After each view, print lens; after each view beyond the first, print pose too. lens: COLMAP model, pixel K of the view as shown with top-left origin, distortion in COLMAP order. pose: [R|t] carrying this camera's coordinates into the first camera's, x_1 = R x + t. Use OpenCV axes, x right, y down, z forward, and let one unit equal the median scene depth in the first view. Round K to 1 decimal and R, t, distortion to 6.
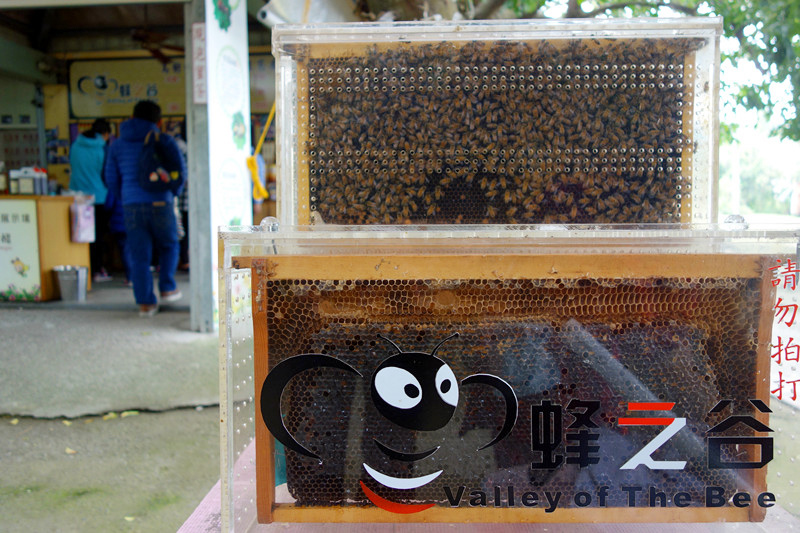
lens RADIAL K [[642.8, 0, 399.2], [0, 642.8, 265.5], [0, 0, 1]] dist [0.006485, 0.000857]
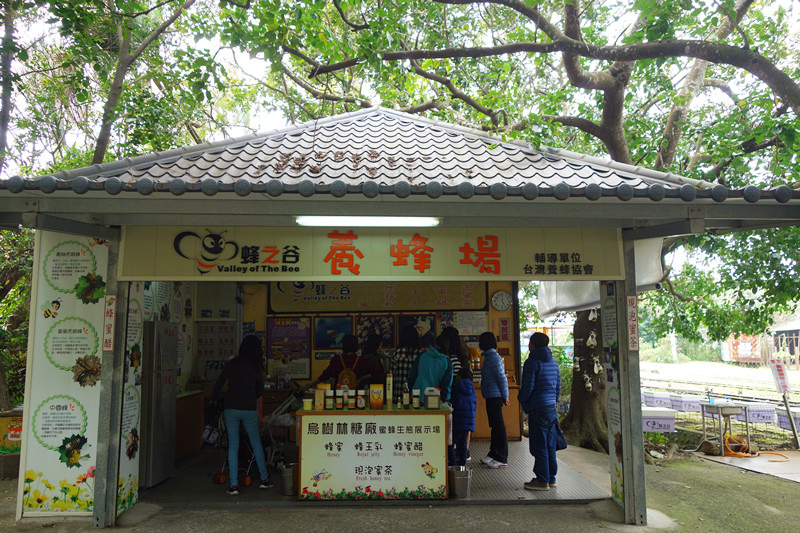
lens RADIAL K [[642.8, 0, 401.0], [0, 642.8, 265.5], [0, 0, 1]] dist [0.006485, 0.000857]
pose [[0.992478, 0.008003, 0.122158, -0.789429], [0.019080, 0.975553, -0.218933, -0.109864], [-0.120923, 0.219617, 0.968063, -0.264537]]
